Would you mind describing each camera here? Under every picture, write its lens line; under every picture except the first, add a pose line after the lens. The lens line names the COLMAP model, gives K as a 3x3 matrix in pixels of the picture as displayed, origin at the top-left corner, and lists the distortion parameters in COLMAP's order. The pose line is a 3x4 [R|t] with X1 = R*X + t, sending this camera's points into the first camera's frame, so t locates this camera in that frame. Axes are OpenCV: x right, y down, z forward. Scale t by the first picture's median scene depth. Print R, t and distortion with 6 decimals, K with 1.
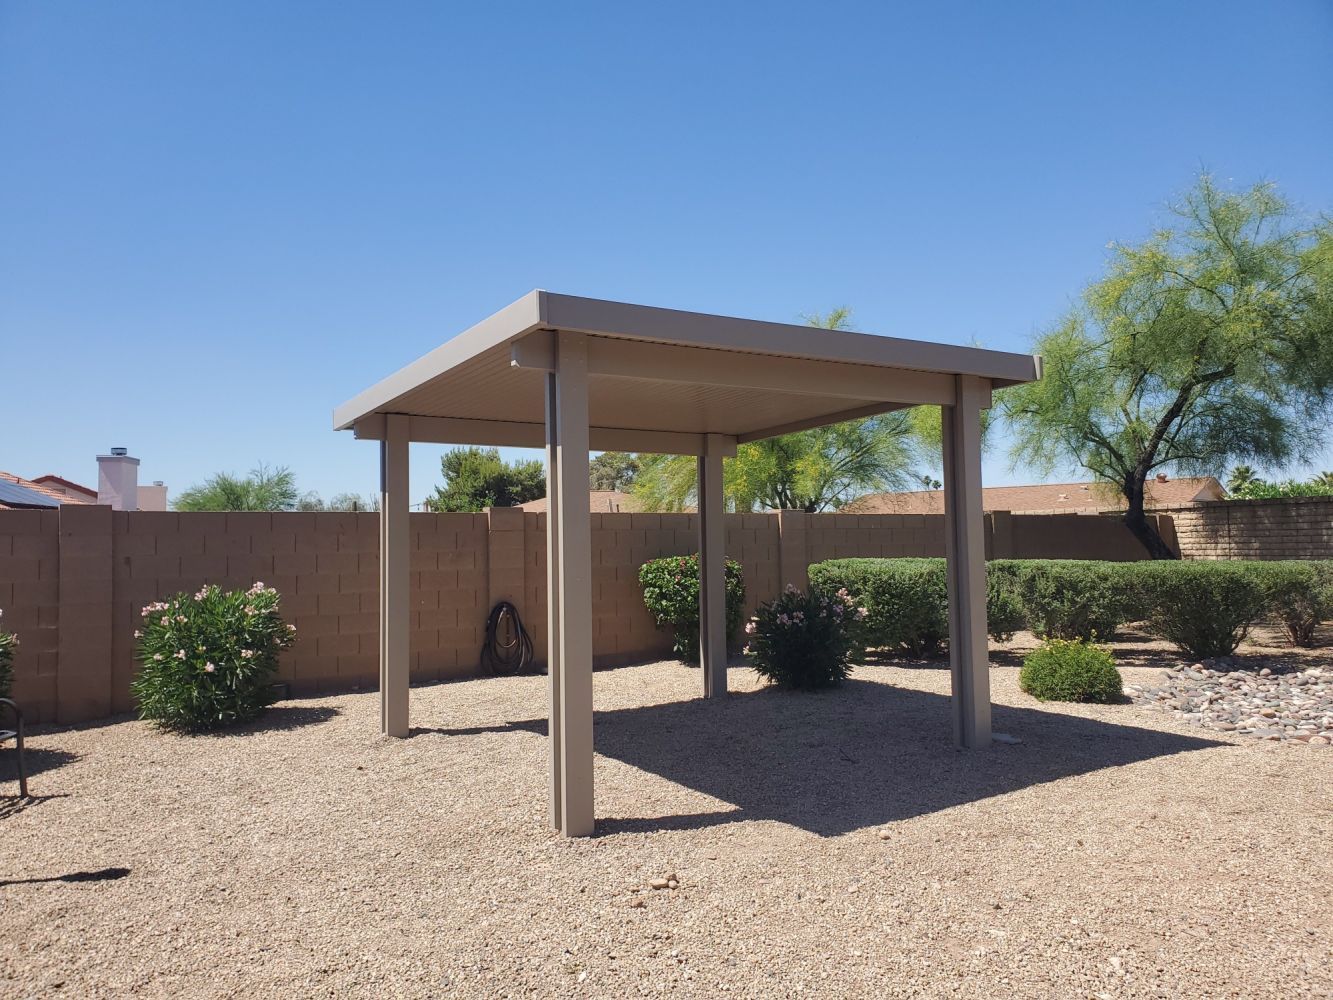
lens RADIAL K [[1025.2, 0, 666.5], [0, 1025.2, 500.0], [0, 0, 1]] dist [-0.003378, -0.003141]
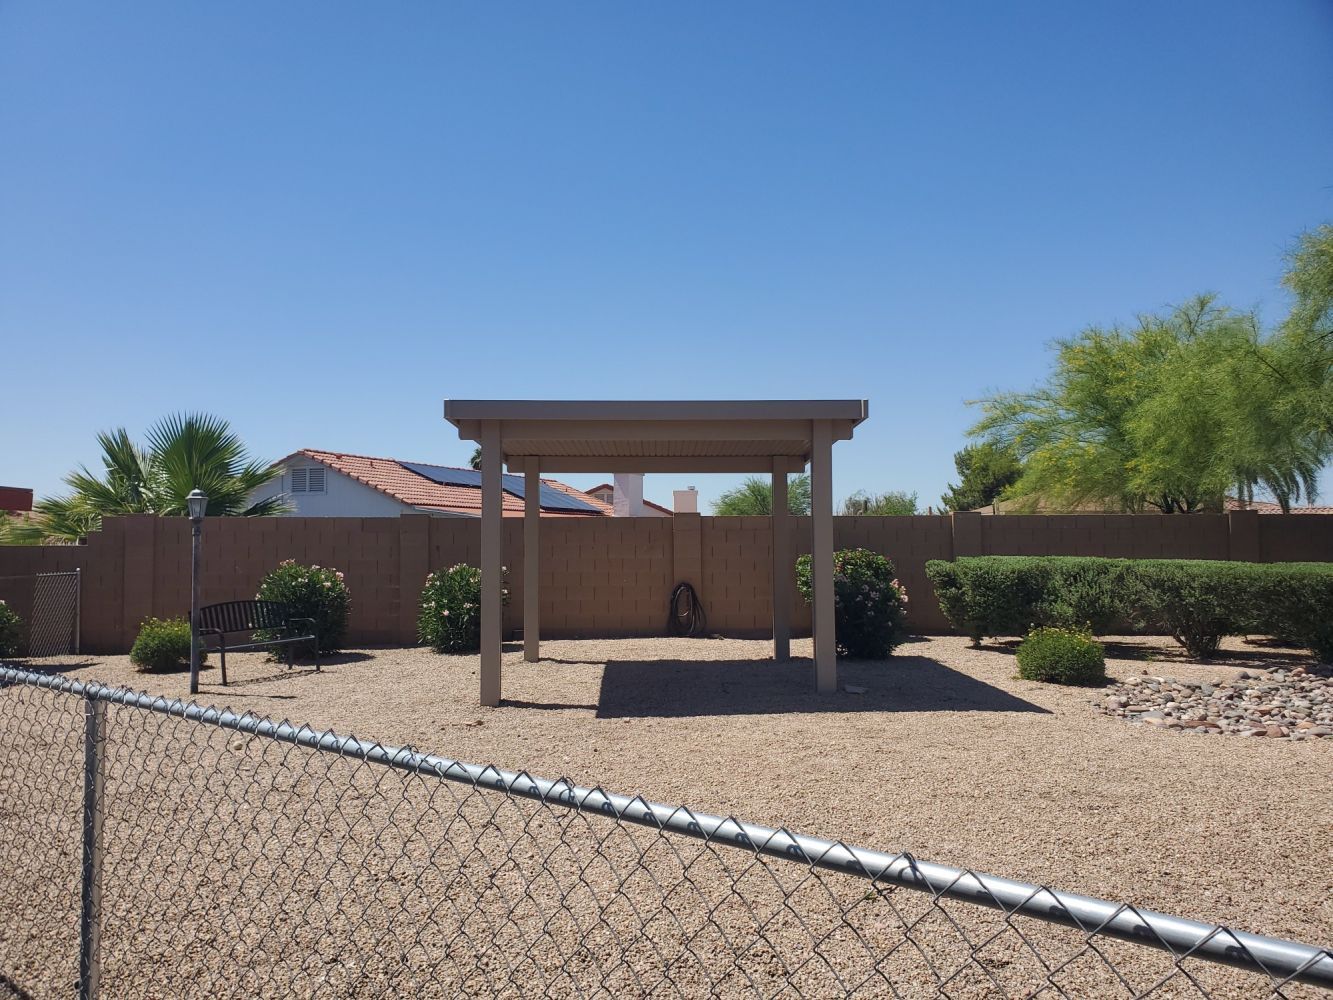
lens RADIAL K [[1025.2, 0, 666.5], [0, 1025.2, 500.0], [0, 0, 1]] dist [-0.003378, -0.003141]
pose [[0.847078, -0.012691, -0.531316, 0.548847], [0.014804, 0.999890, -0.000281, -0.009455], [0.531262, -0.007627, 0.847173, -0.158344]]
